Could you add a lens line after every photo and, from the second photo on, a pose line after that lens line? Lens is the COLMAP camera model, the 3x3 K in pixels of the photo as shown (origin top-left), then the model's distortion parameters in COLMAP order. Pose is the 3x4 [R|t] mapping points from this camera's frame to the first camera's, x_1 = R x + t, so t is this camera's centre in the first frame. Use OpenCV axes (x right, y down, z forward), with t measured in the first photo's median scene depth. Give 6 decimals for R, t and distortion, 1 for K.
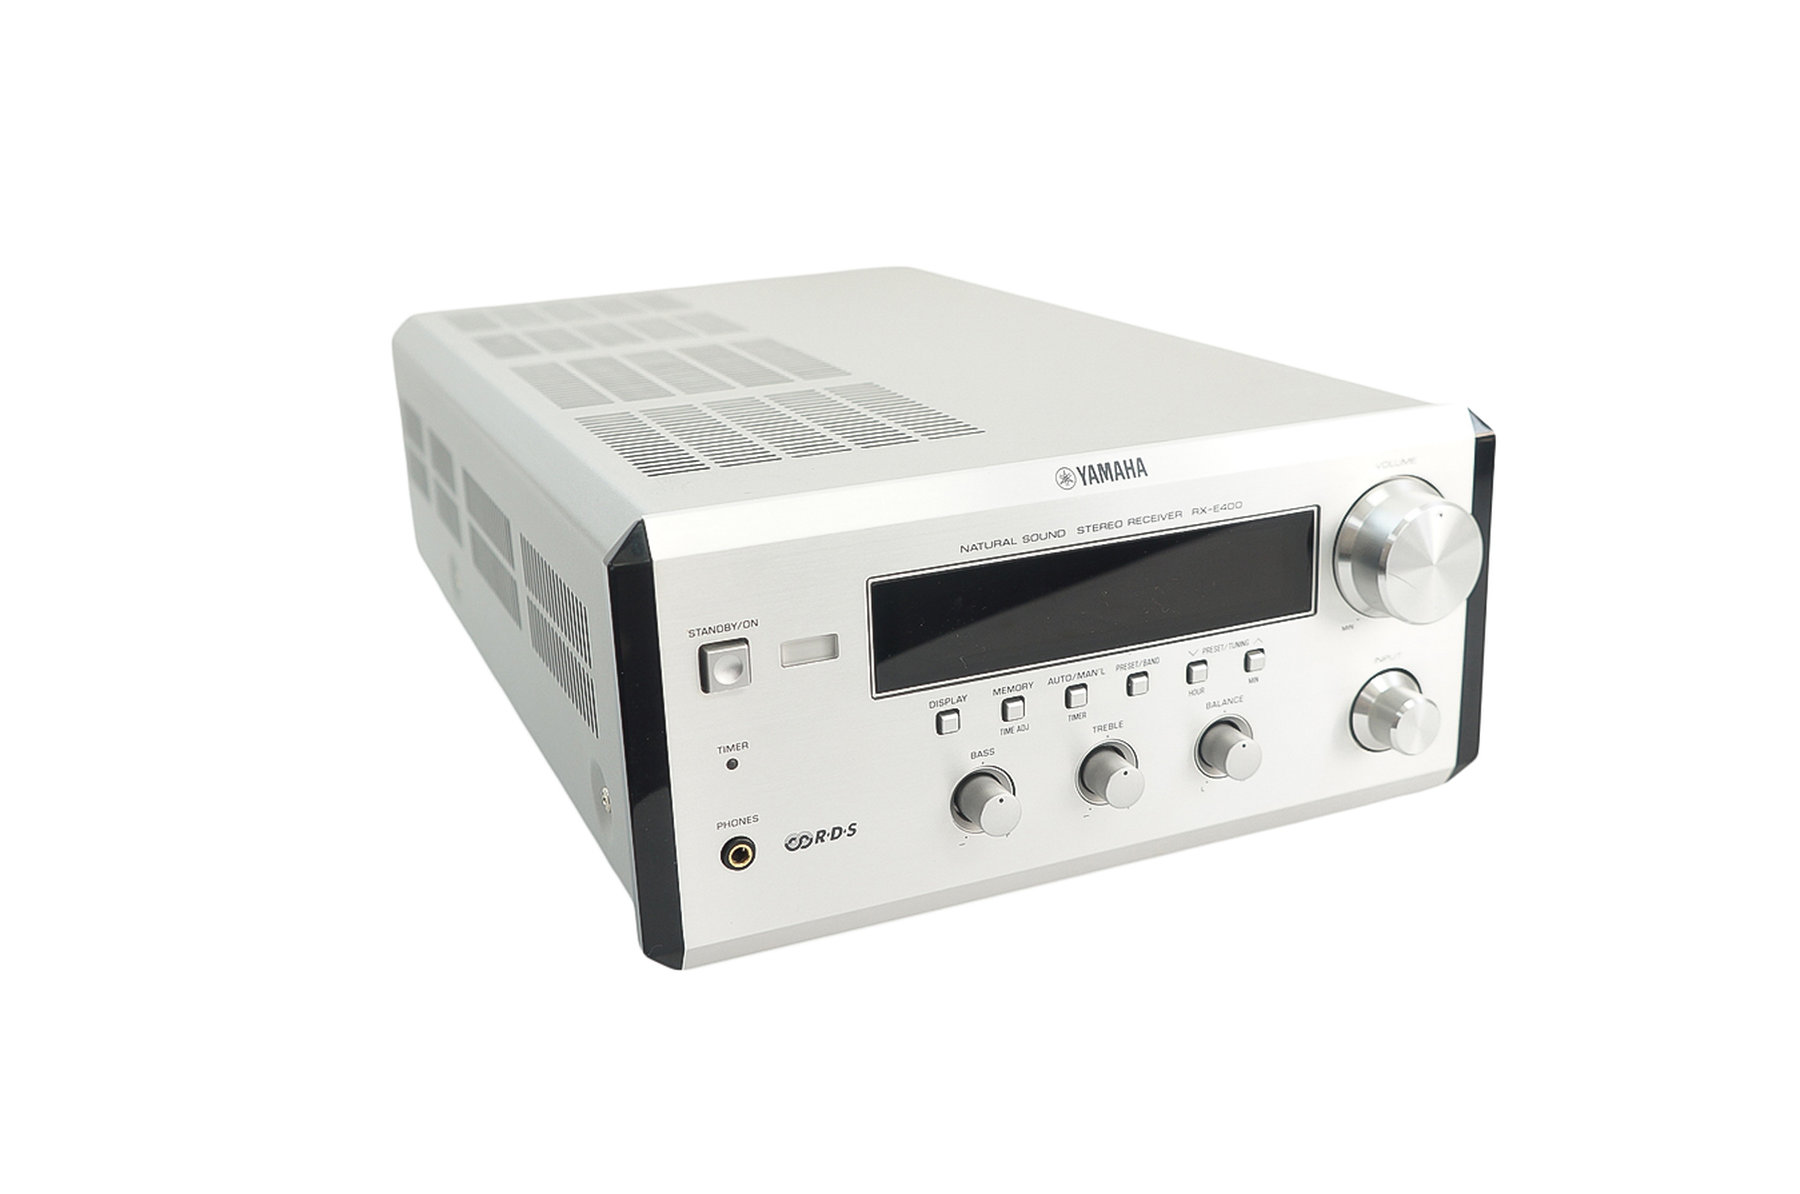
lens RADIAL K [[1791.8, 0, 893.6], [0, 1791.8, 606.4], [0, 0, 1]] dist [-0.054334, 0.000000]
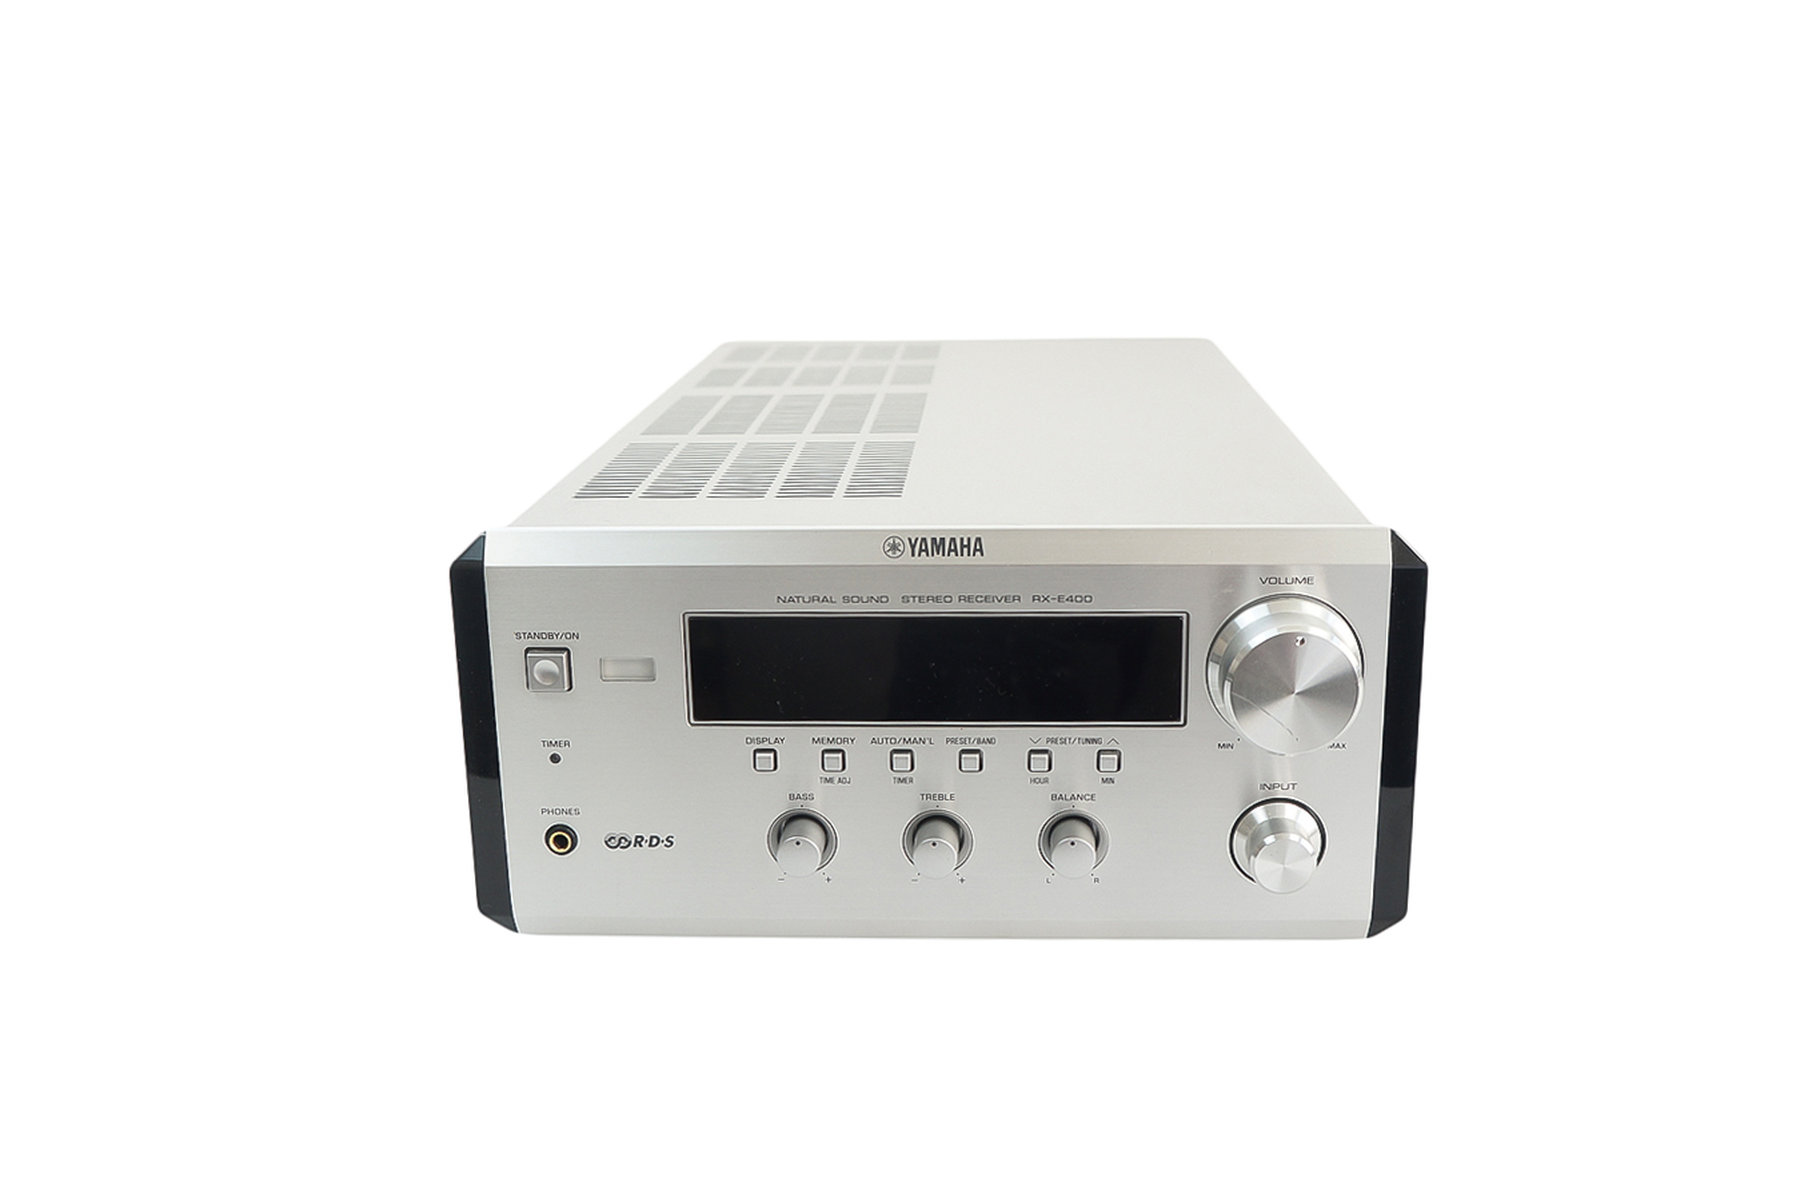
lens RADIAL K [[1791.8, 0, 898.5], [0, 1791.8, 603.2], [0, 0, 1]] dist [-0.054334, 0.000000]
pose [[0.893218, 0.143024, -0.426269, 0.535250], [-0.154358, 0.987982, 0.008047, -0.047544], [0.422297, 0.058610, 0.904561, 0.067646]]
